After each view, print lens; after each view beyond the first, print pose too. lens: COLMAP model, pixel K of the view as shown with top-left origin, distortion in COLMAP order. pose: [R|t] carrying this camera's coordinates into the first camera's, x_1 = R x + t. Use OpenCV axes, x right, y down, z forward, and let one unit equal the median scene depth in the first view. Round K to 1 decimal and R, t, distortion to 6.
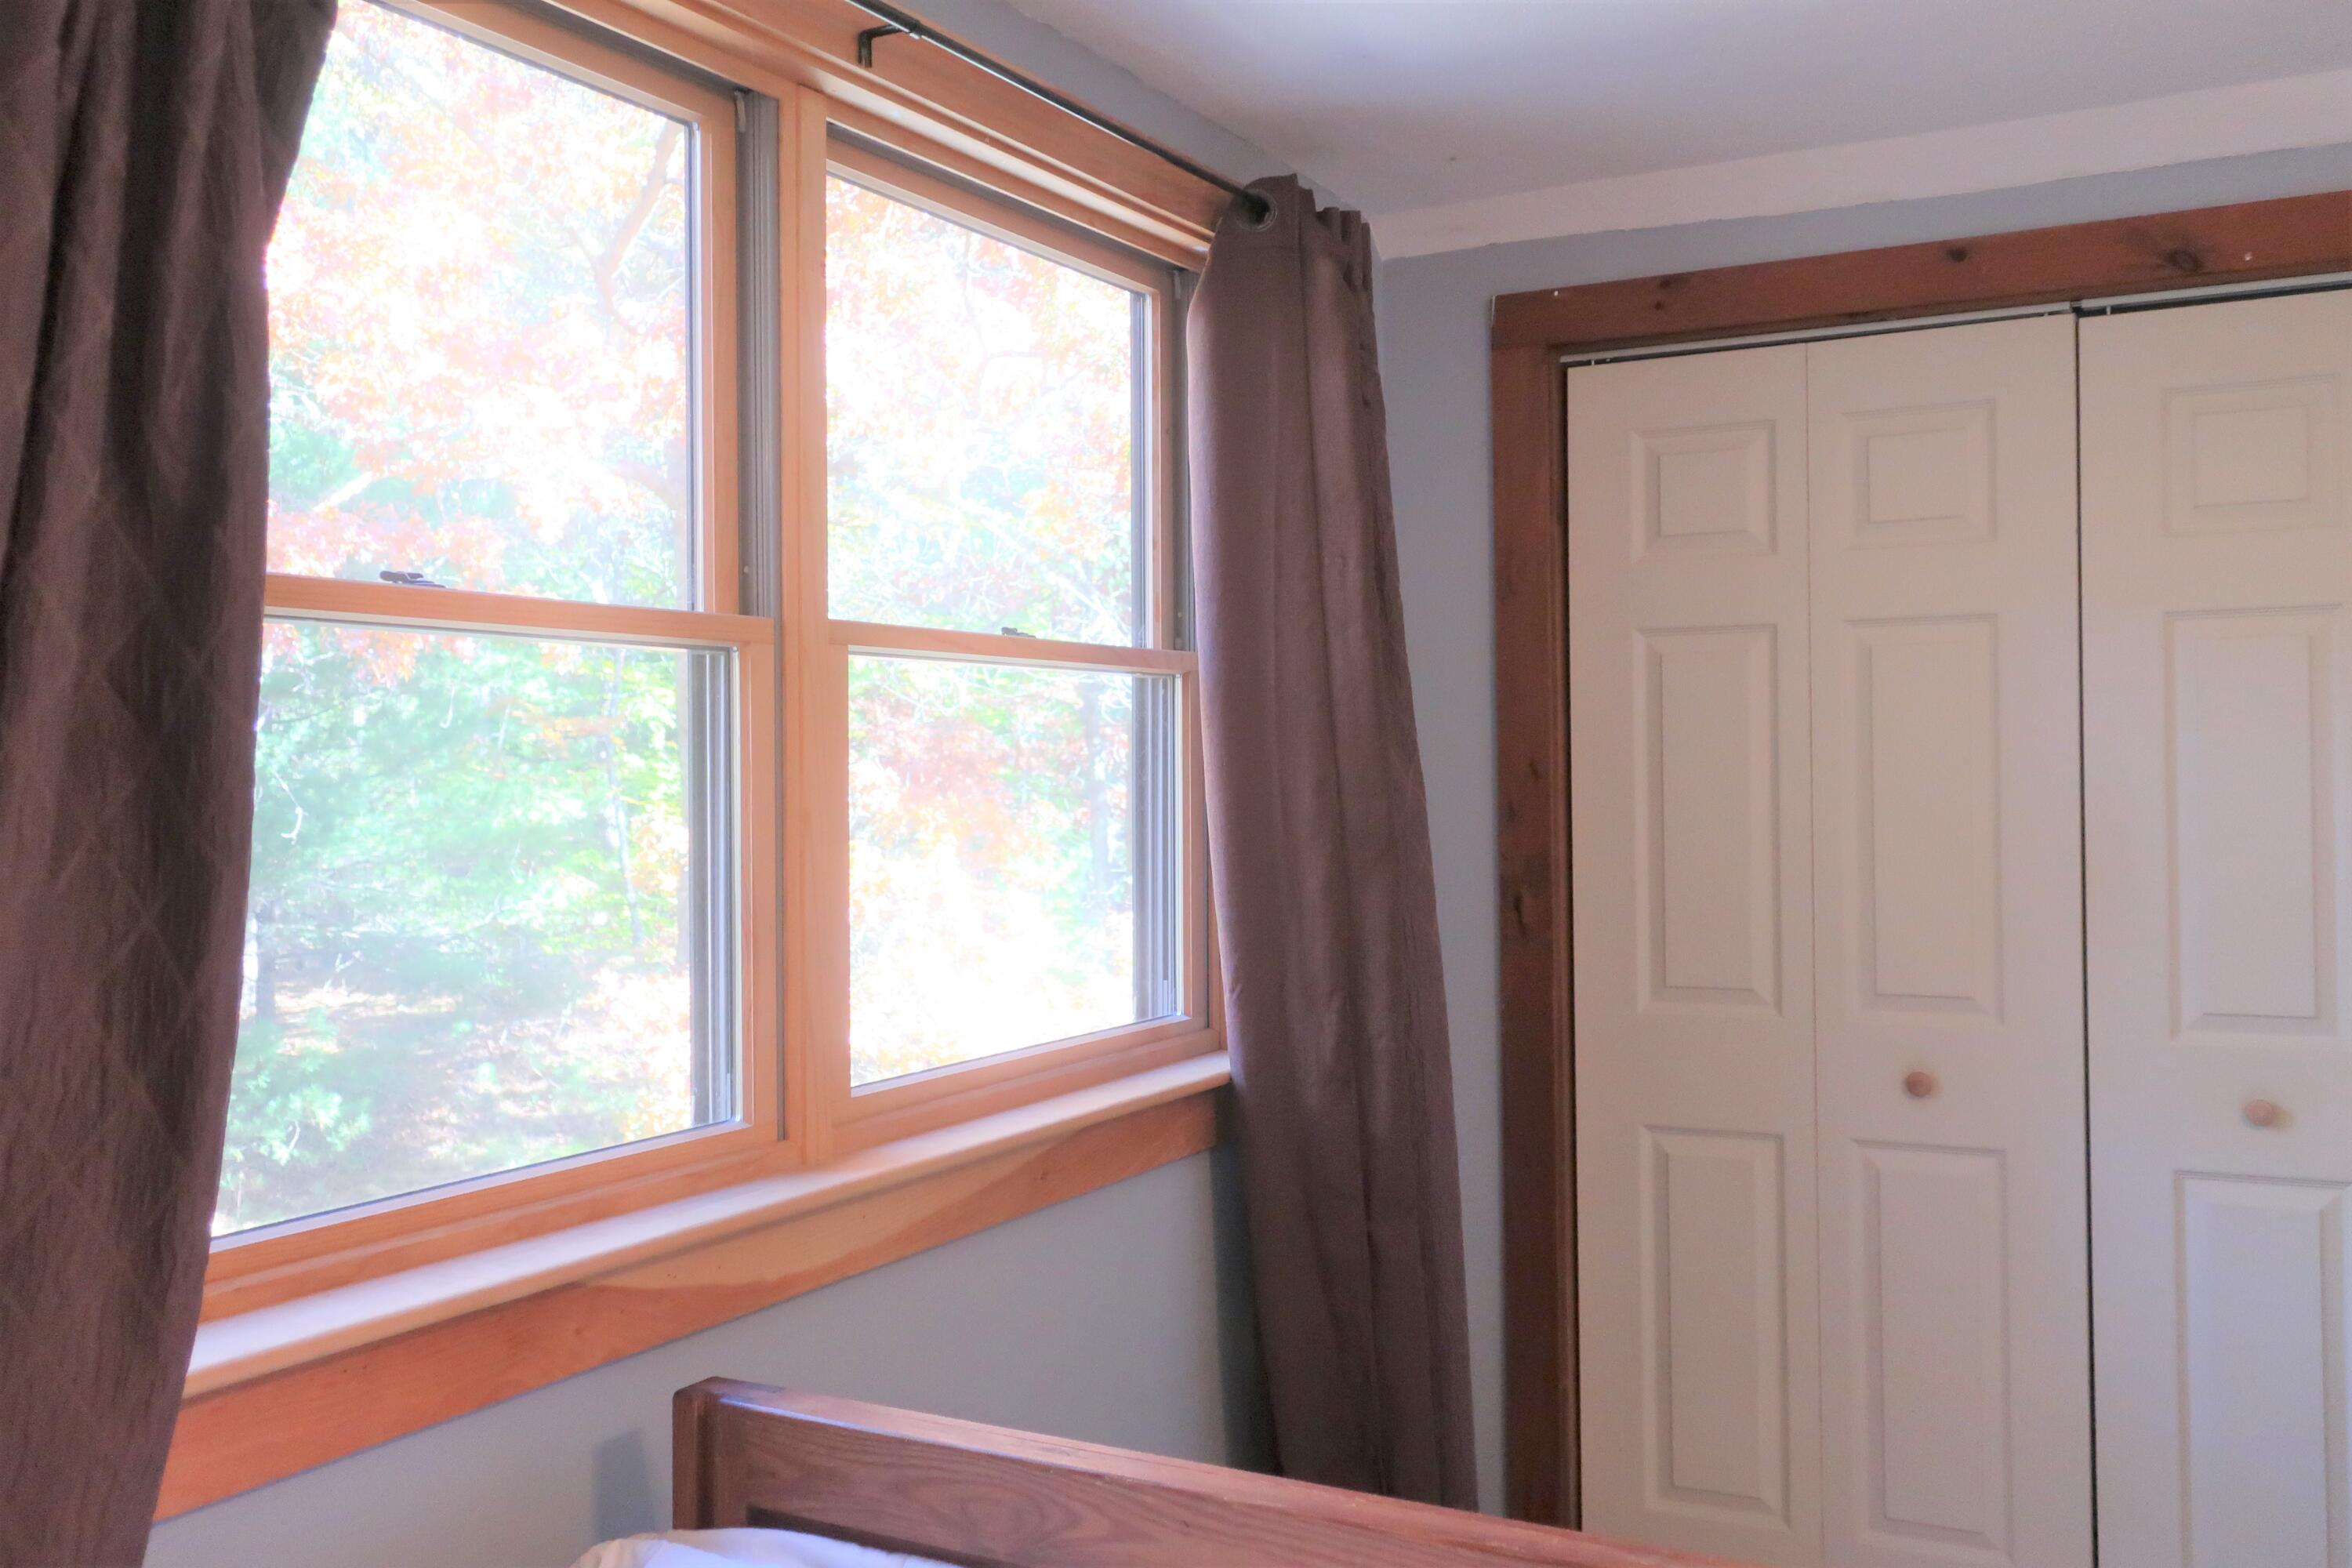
lens RADIAL K [[2103.4, 0, 1176.0], [0, 2103.4, 784.0], [0, 0, 1]] dist [0.026578, -0.004276]
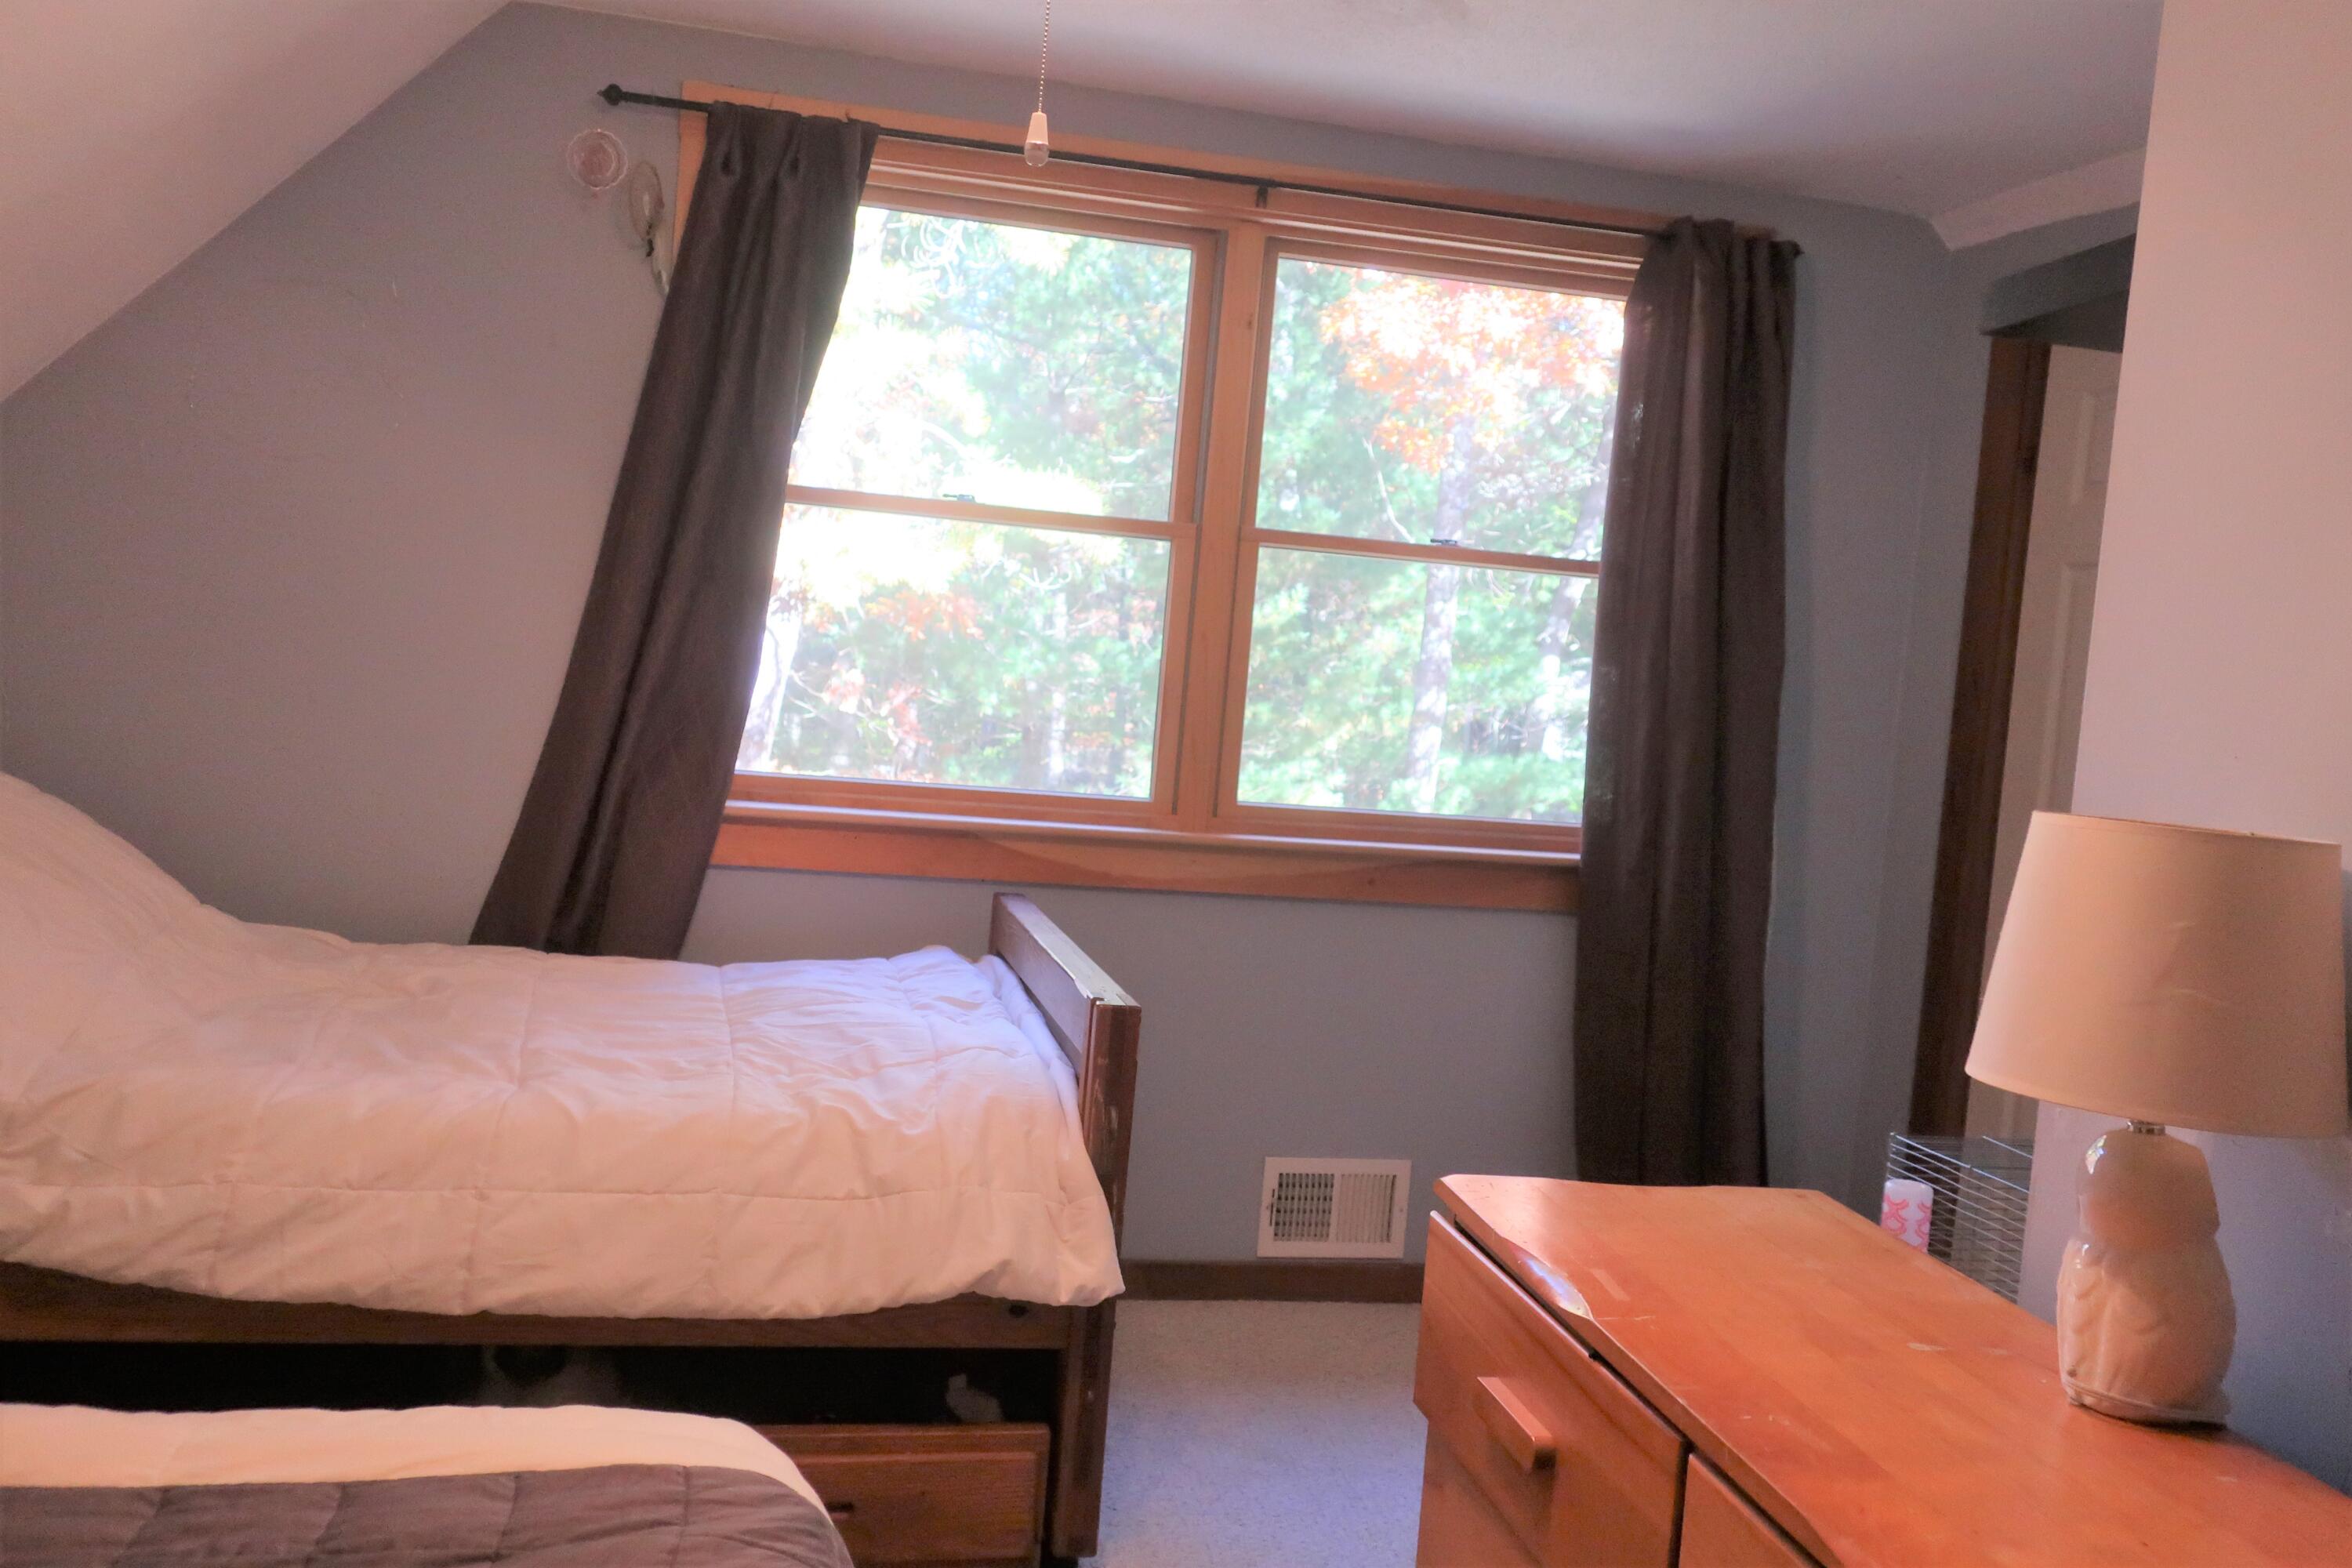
lens RADIAL K [[2103.4, 0, 1176.0], [0, 2103.4, 784.0], [0, 0, 1]] dist [0.026578, -0.004276]
pose [[0.658644, 0.098928, -0.745924, 0.920934], [-0.095563, 0.994290, 0.047486, 0.046140], [0.746362, 0.040007, 0.664337, -0.156983]]
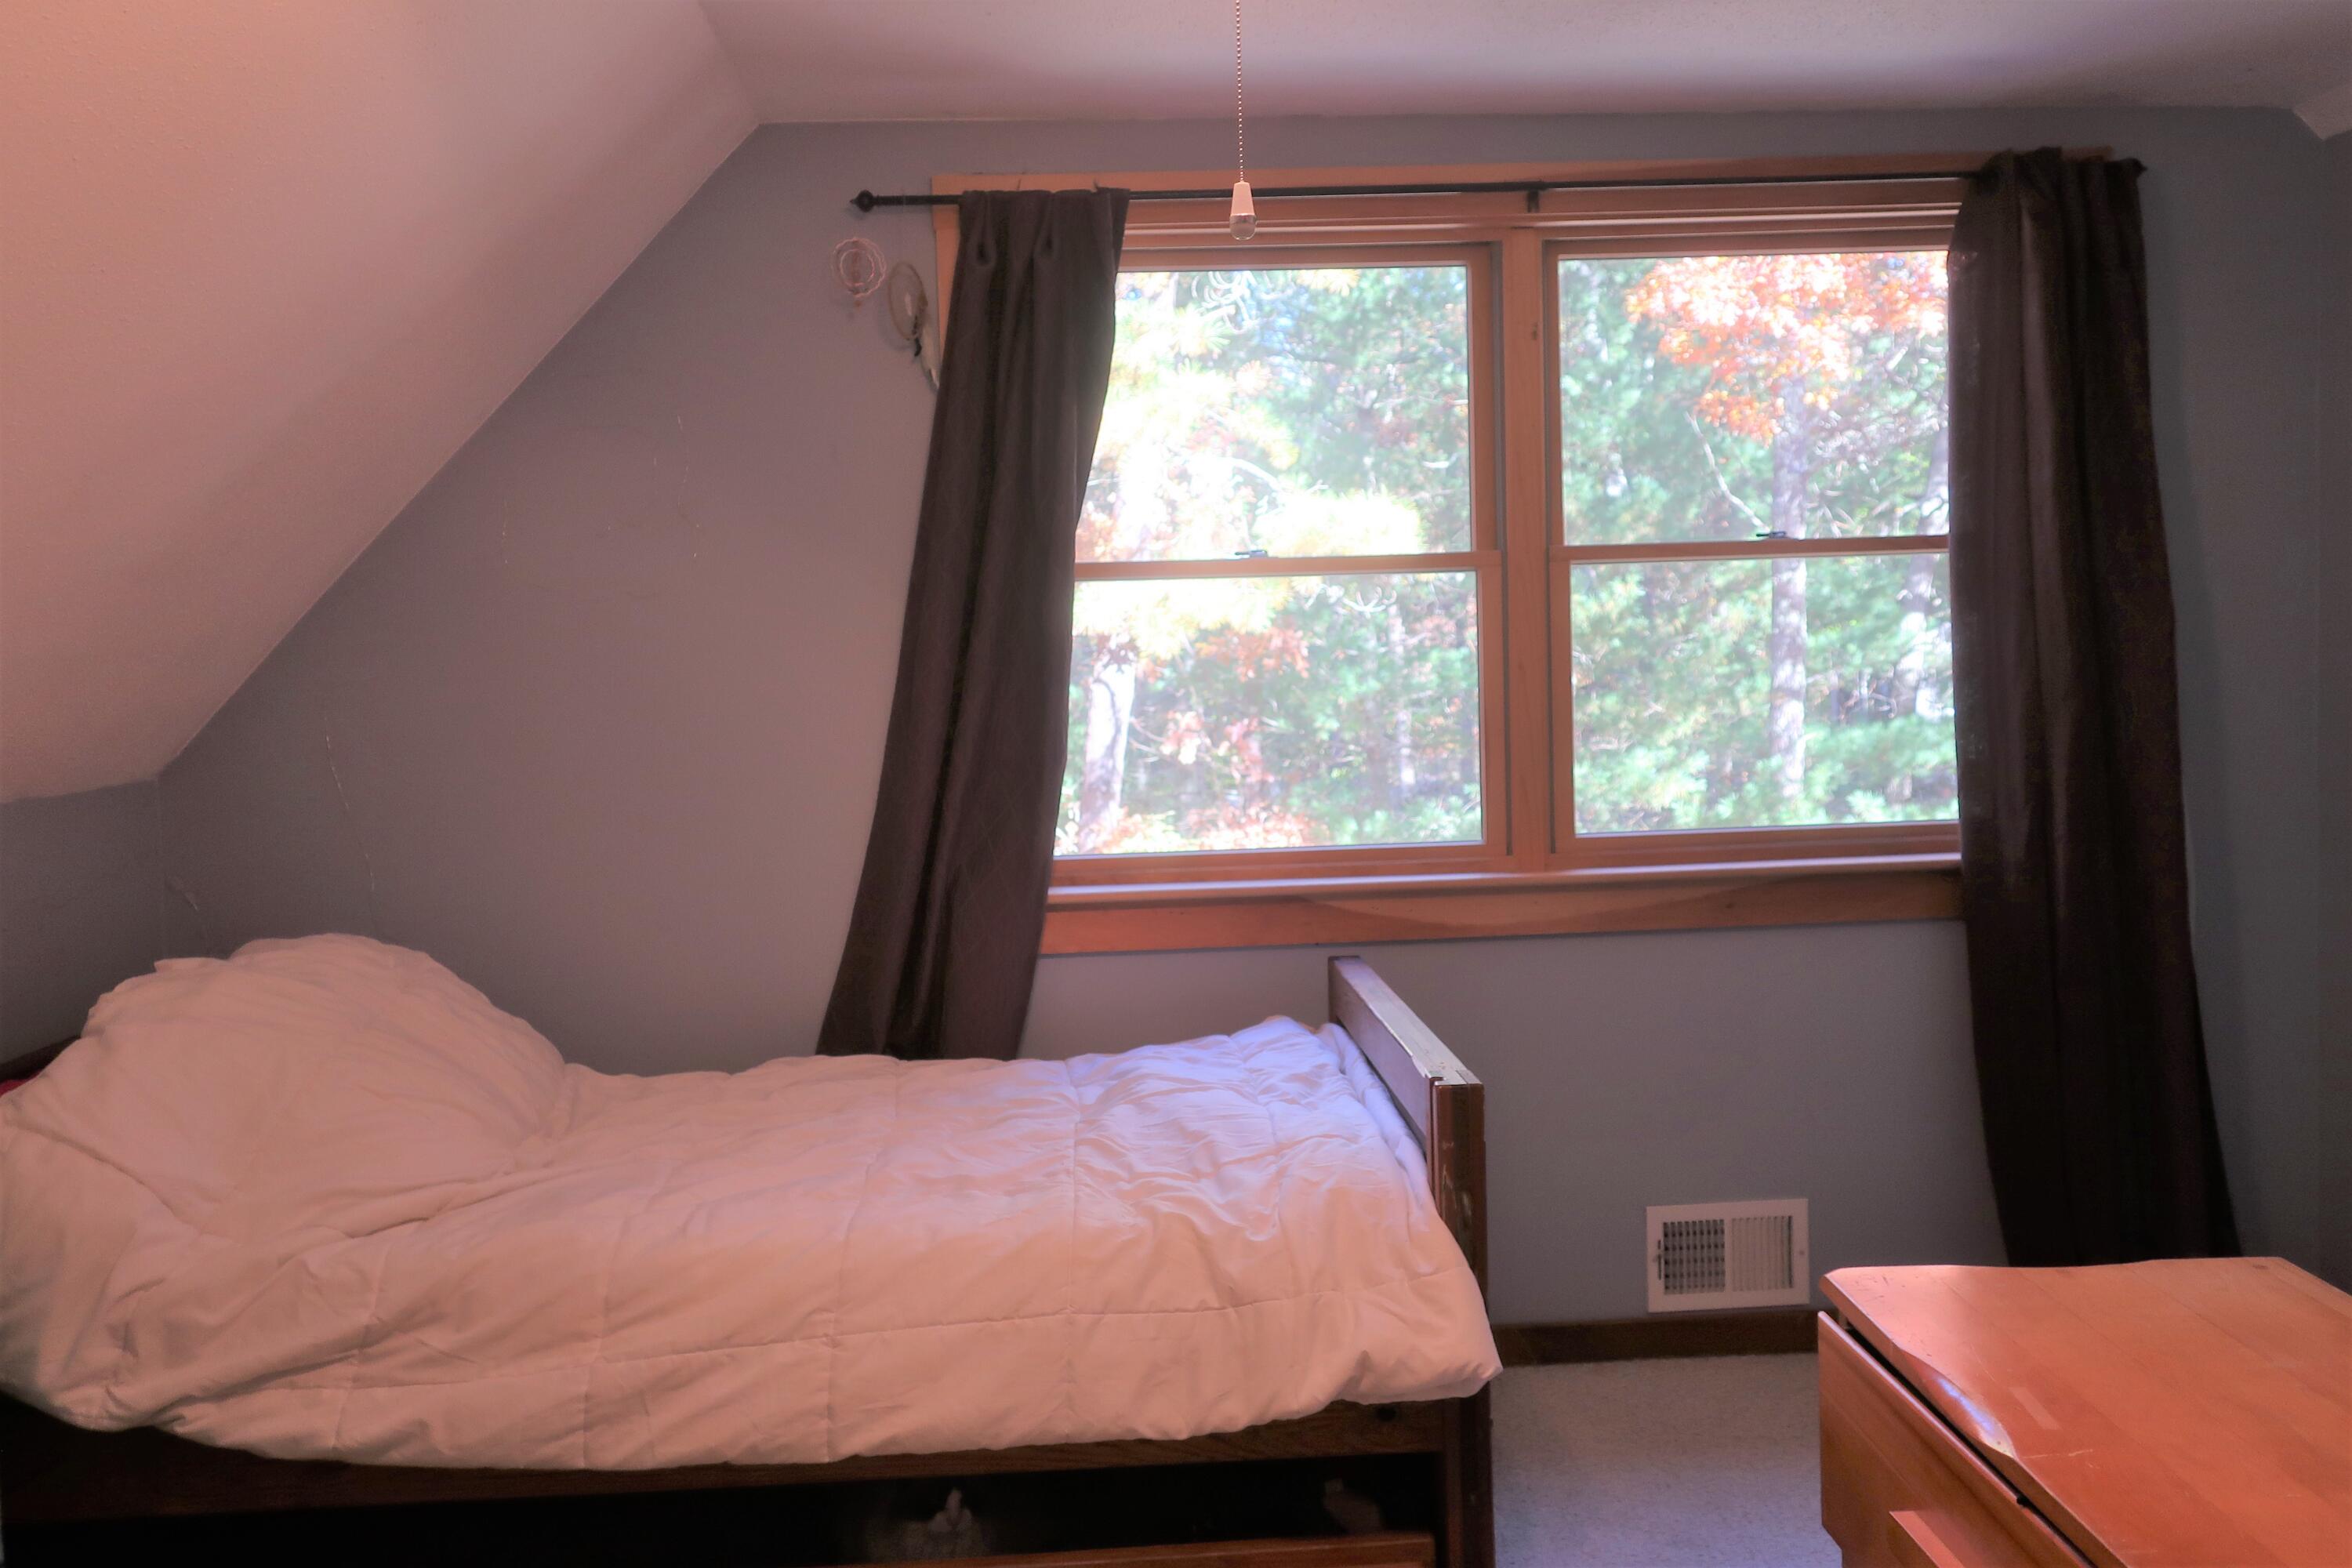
lens RADIAL K [[2103.4, 0, 1176.0], [0, 2103.4, 784.0], [0, 0, 1]] dist [0.026578, -0.004276]
pose [[0.530979, 0.031389, -0.846803, 0.893979], [0.016851, 0.998725, 0.047587, 0.020141], [0.847217, -0.039537, 0.529773, -0.110607]]
